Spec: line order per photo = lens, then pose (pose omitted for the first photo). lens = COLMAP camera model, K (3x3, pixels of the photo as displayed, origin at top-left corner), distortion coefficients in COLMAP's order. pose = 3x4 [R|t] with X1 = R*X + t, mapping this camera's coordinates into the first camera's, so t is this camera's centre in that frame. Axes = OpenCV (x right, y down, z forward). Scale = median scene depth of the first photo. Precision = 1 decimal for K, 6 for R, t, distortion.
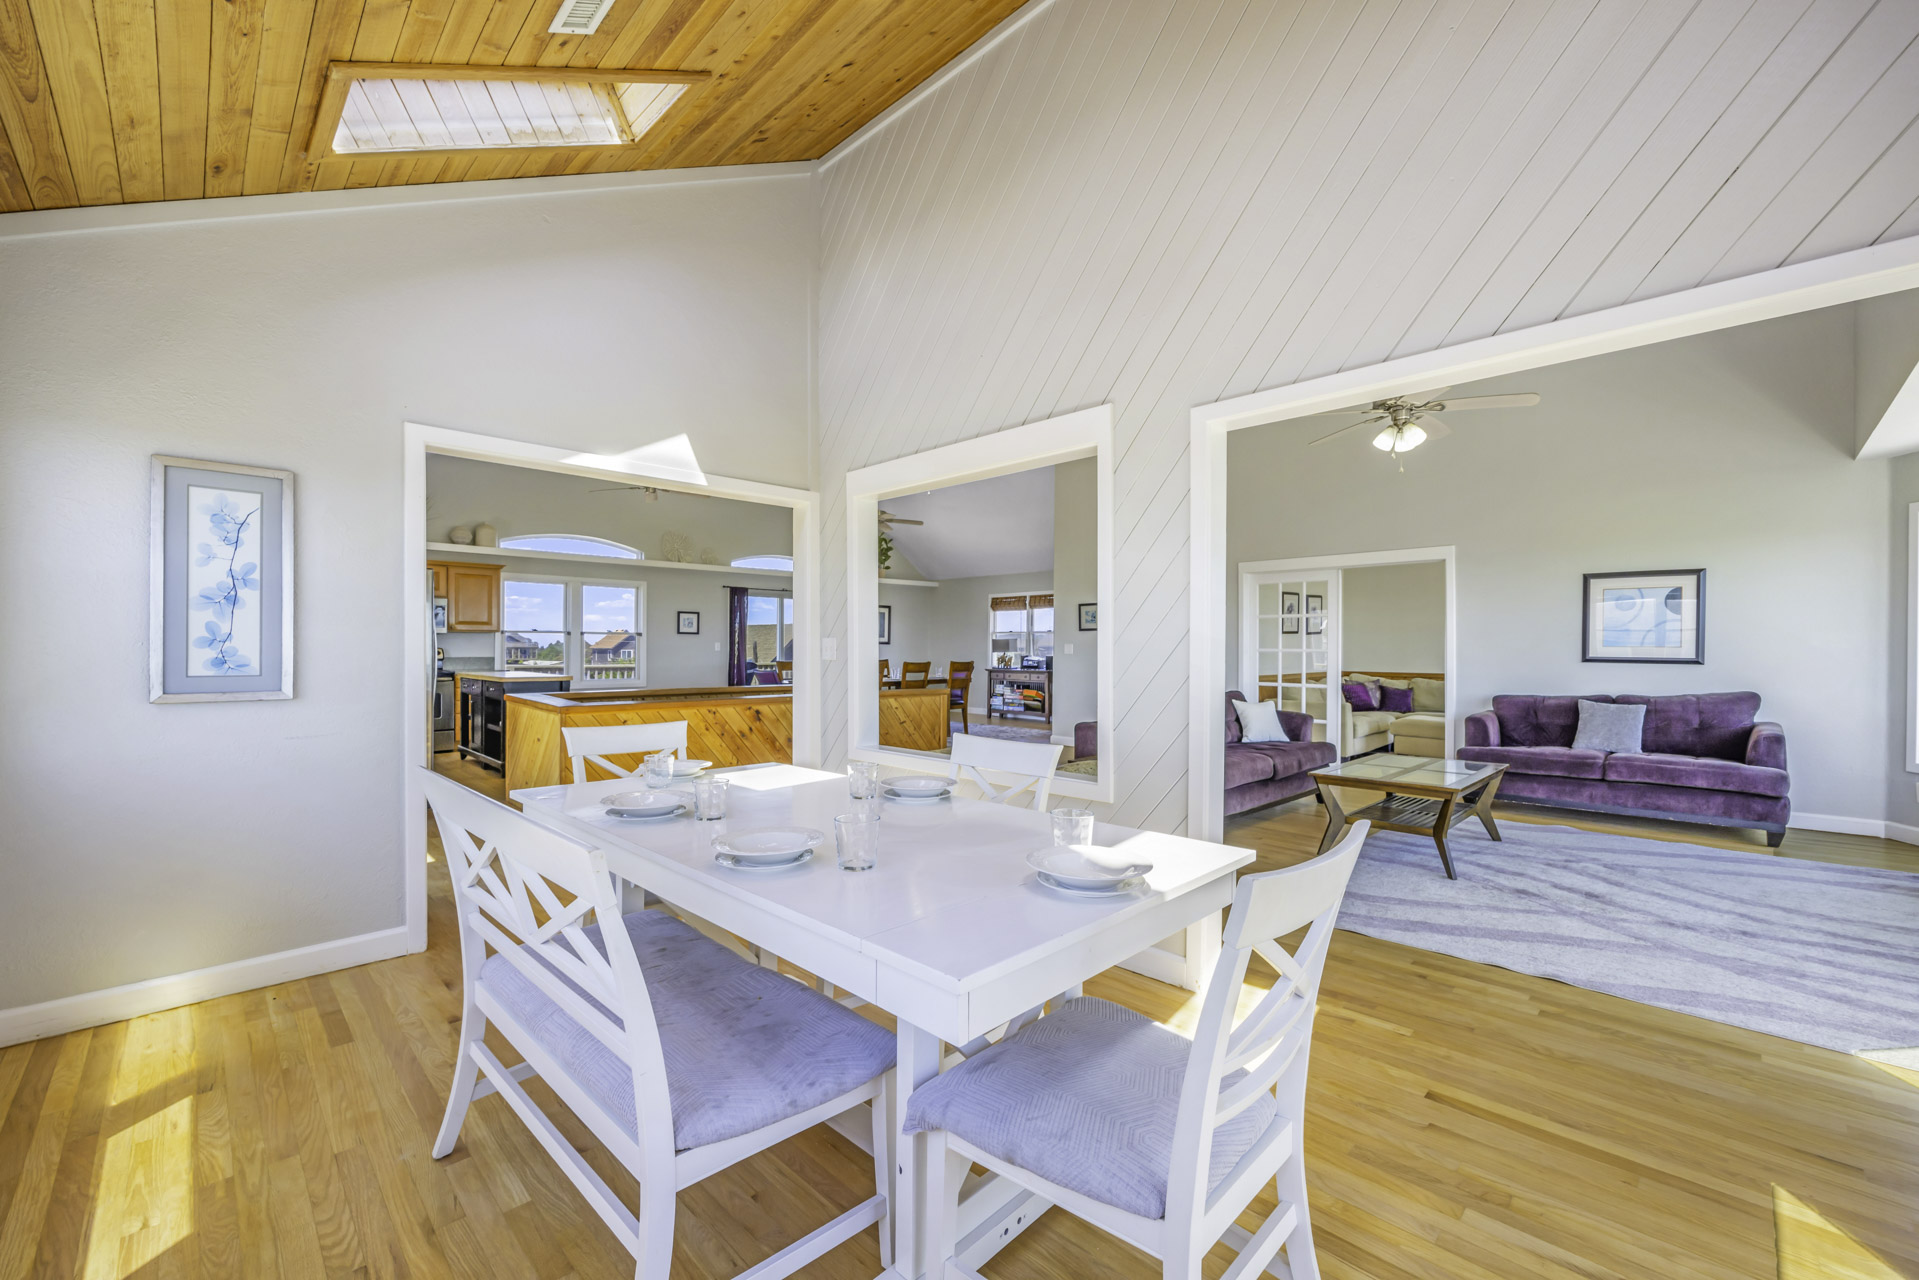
lens RADIAL K [[769.6, 0, 956.2], [0, 769.6, 656.0], [0, 0, 1]] dist [-0.003714, 0.001000]
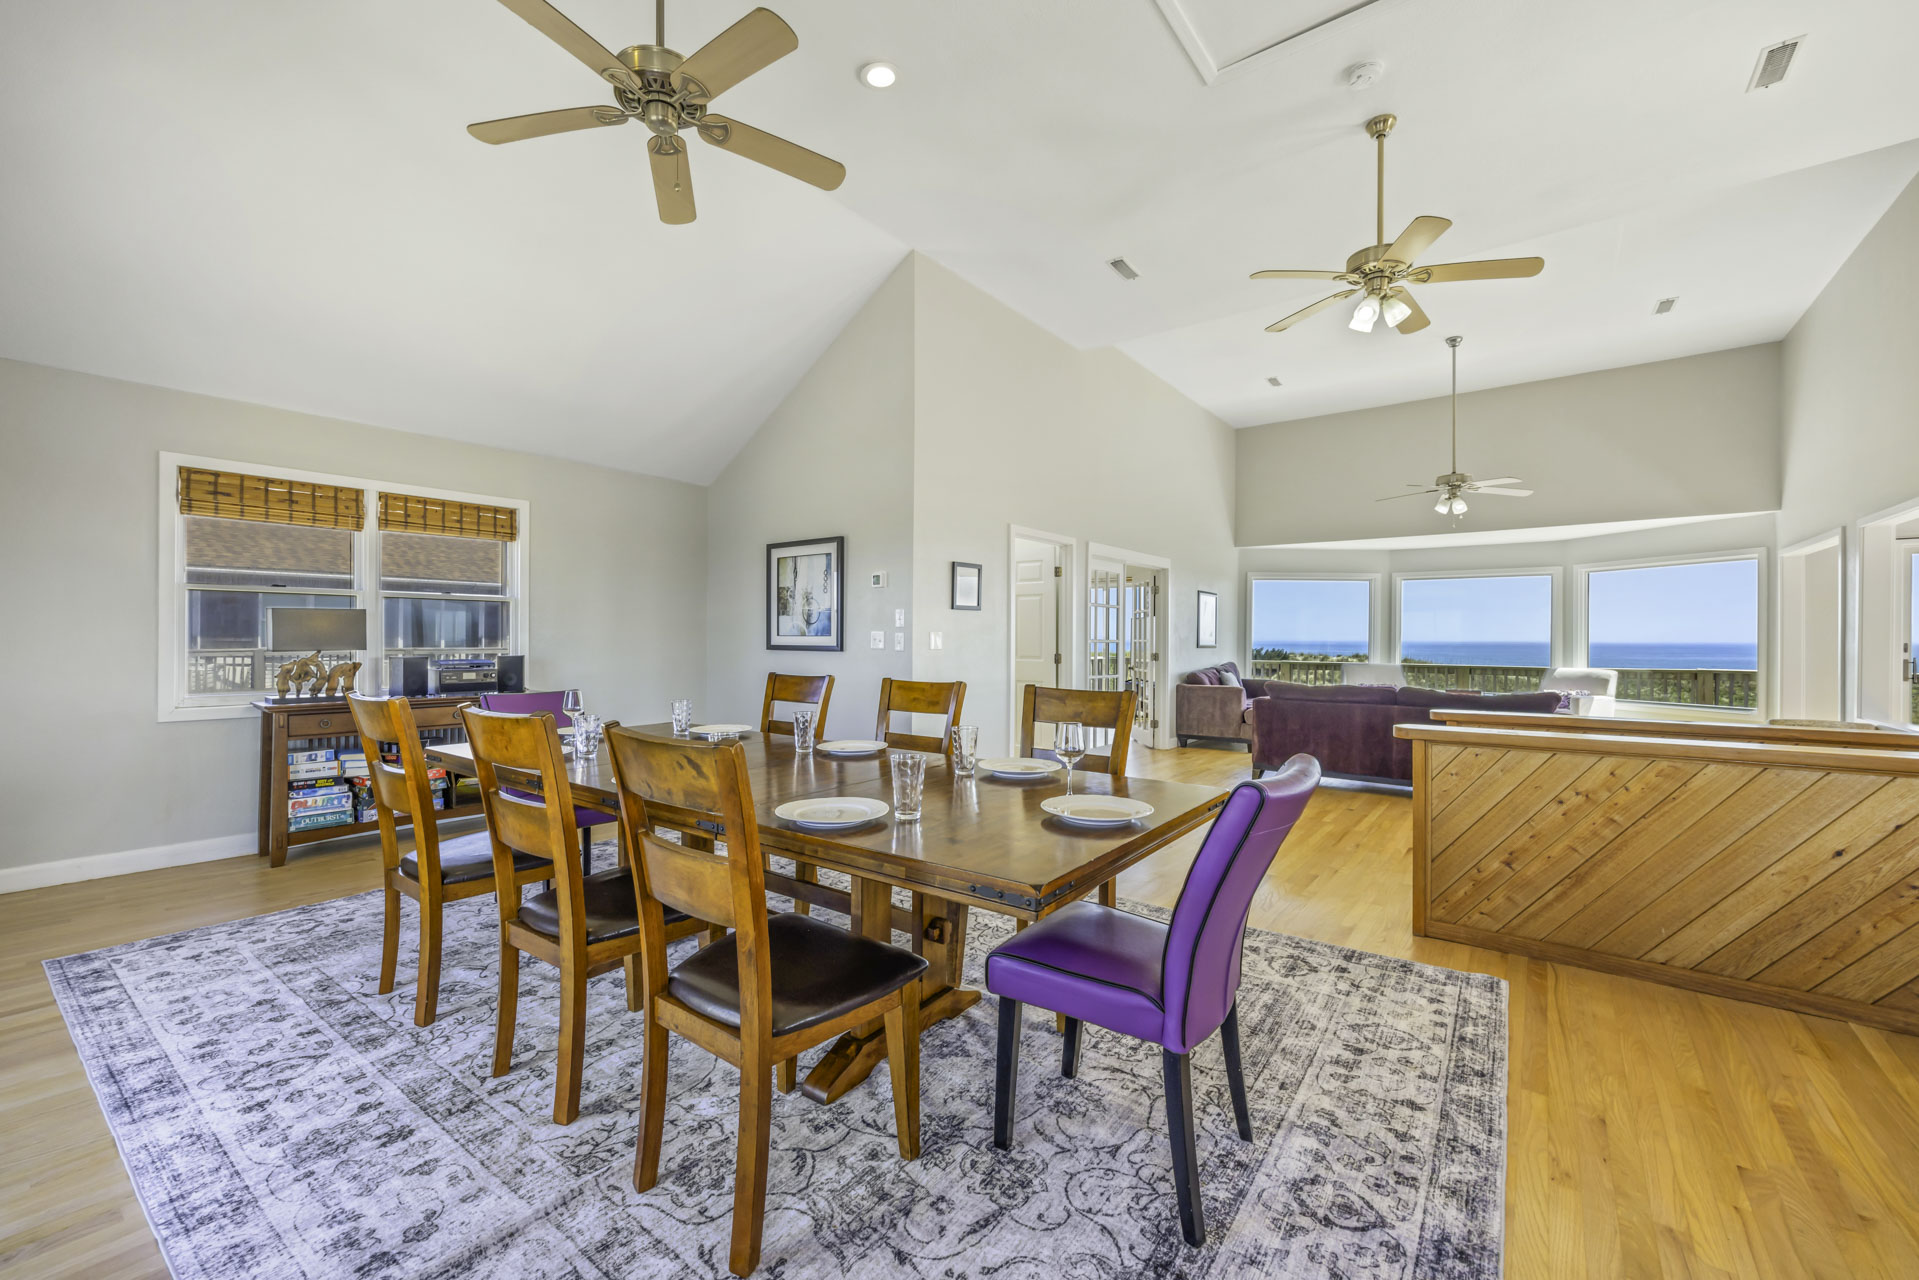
lens RADIAL K [[769.6, 0, 948.2], [0, 769.6, 643.3], [0, 0, 1]] dist [-0.003714, 0.001000]
pose [[-0.129693, -0.009026, 0.991513, -0.680939], [0.006358, 0.999930, 0.009935, -0.020105], [-0.991534, 0.007593, -0.129626, 1.789870]]
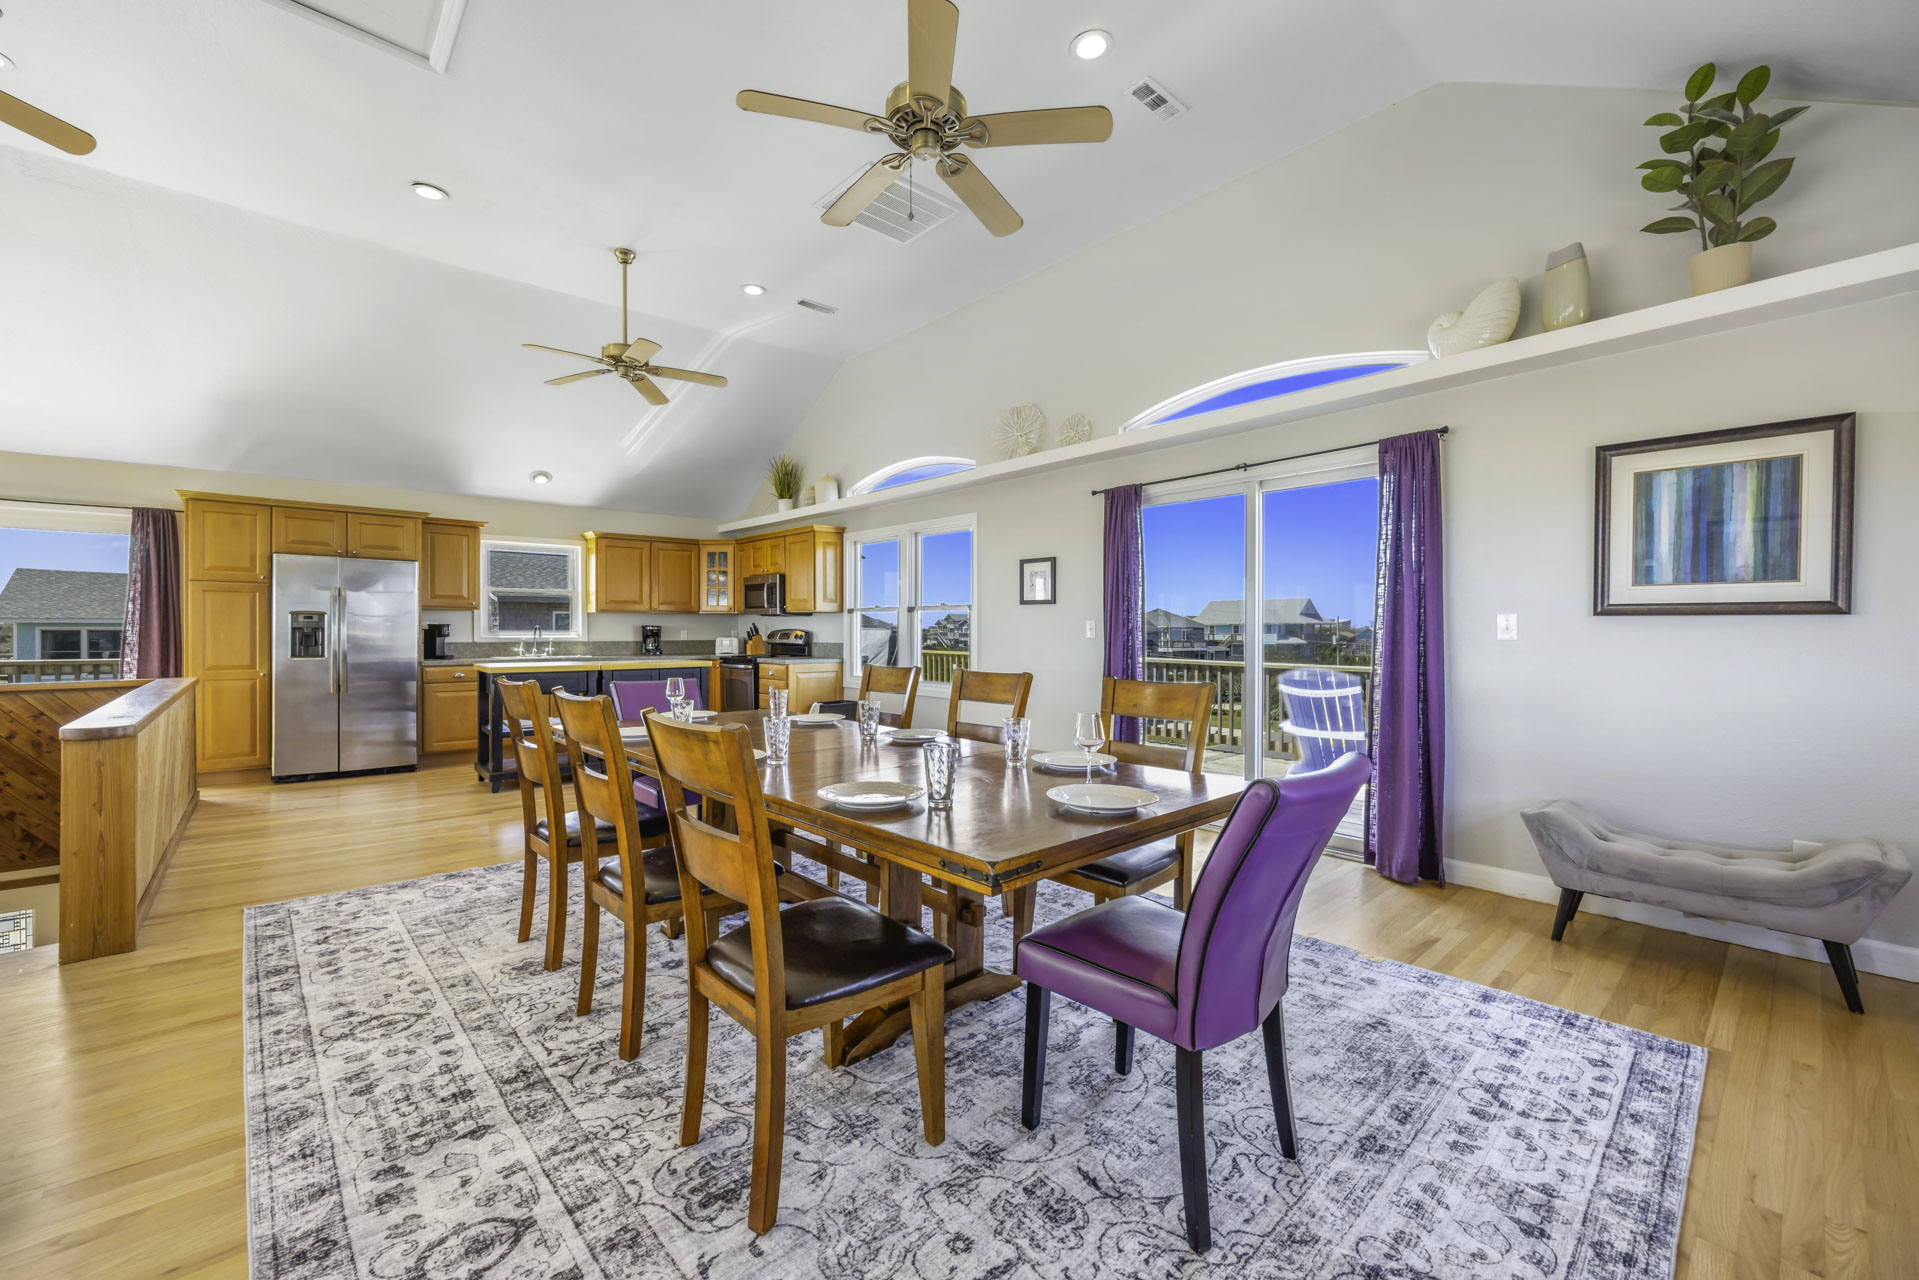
lens RADIAL K [[758.1, 0, 945.4], [0, 758.1, 635.4], [0, 0, 1]] dist [0.001748, -0.000247]
pose [[-0.053659, 0.002722, -0.998556, 0.277417], [-0.013947, 0.999897, 0.003476, -0.018561], [0.998462, 0.014113, -0.053616, 1.939862]]
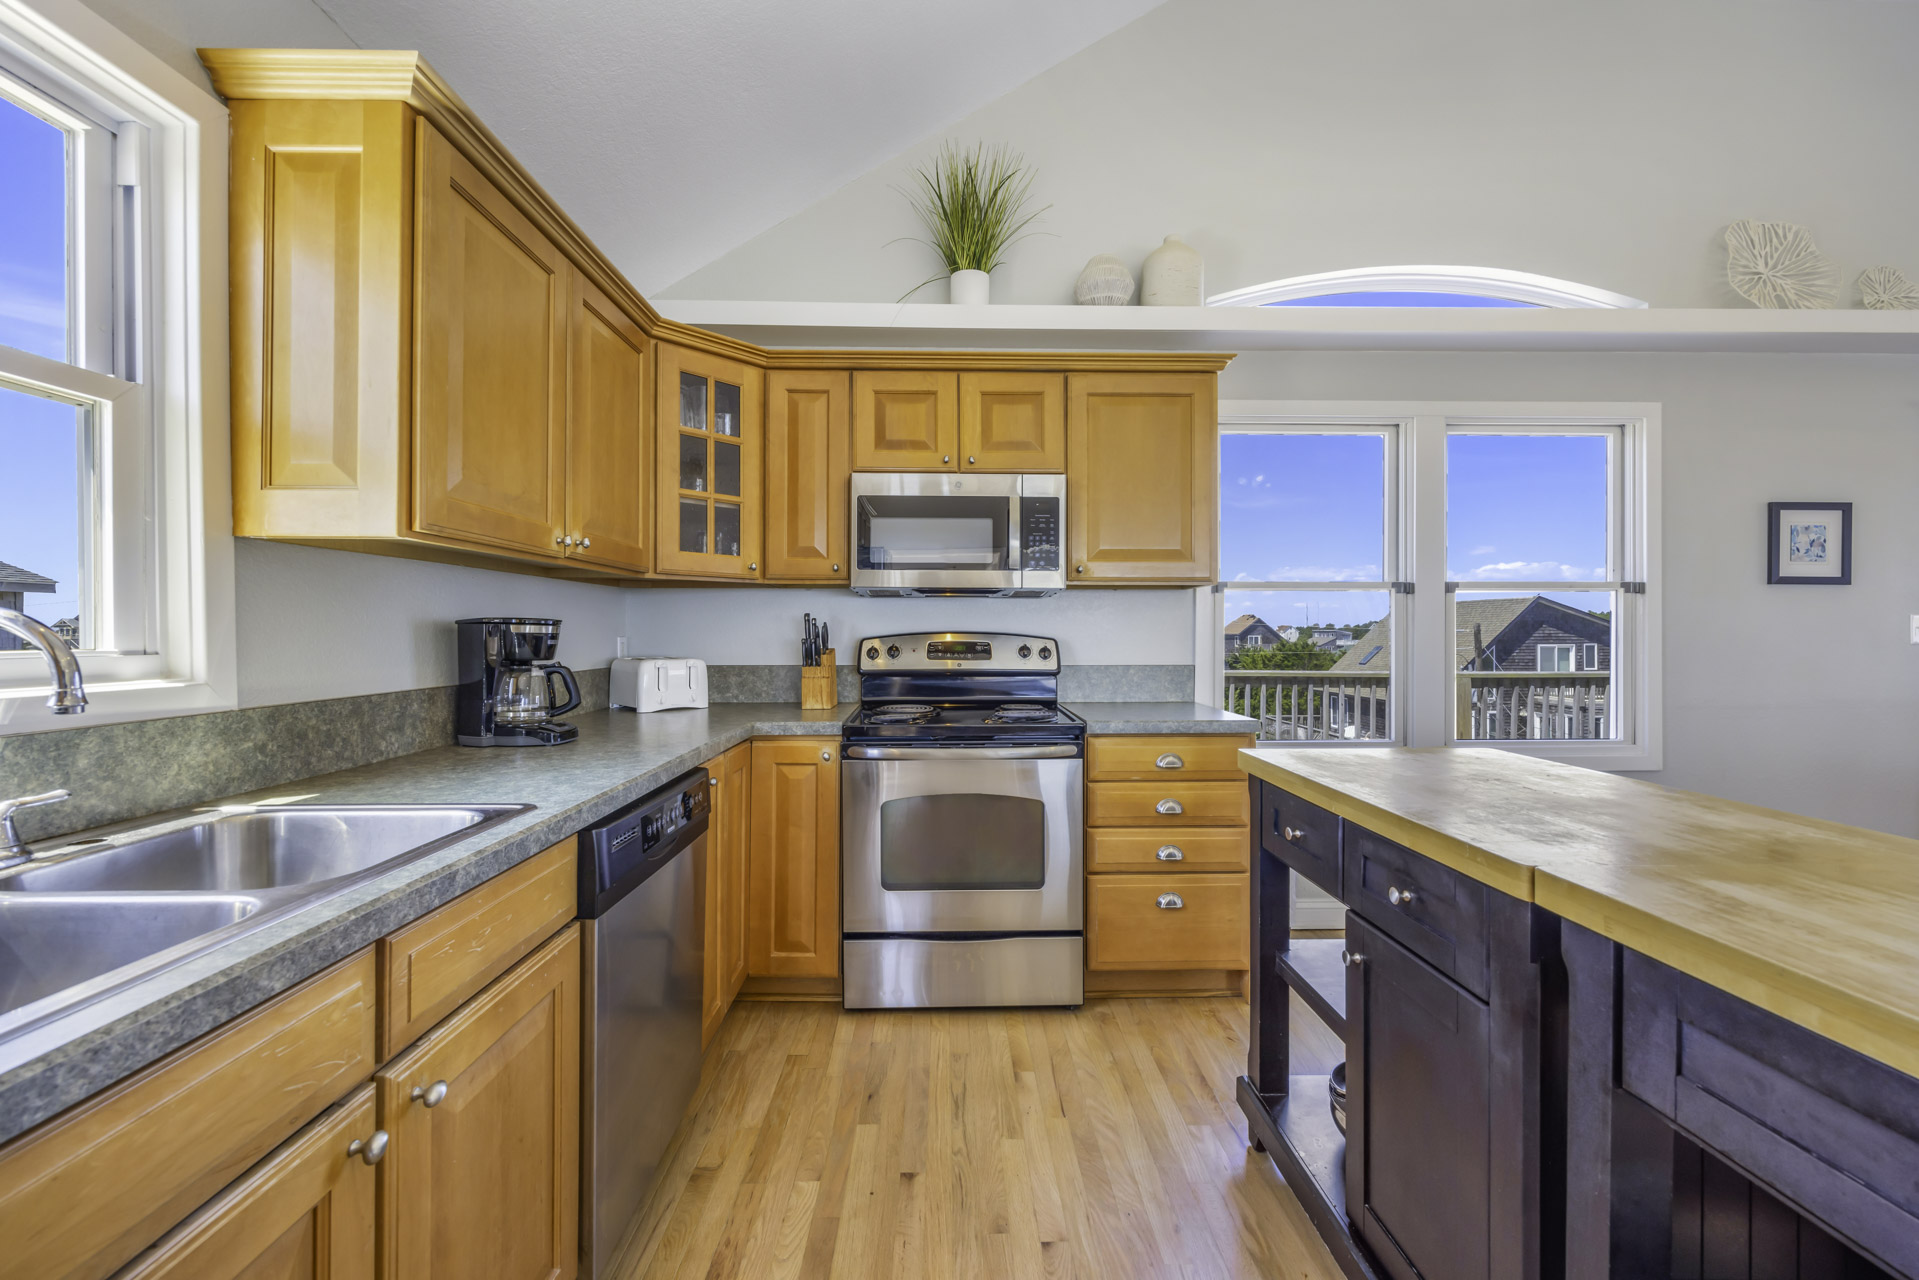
lens RADIAL K [[769.6, 0, 954.3], [0, 769.6, 627.9], [0, 0, 1]] dist [-0.003714, 0.001000]
pose [[0.722773, -0.010346, -0.691008, -0.764114], [-0.001838, 0.999856, -0.016892, -0.015016], [0.691083, 0.013479, 0.722649, 1.184603]]
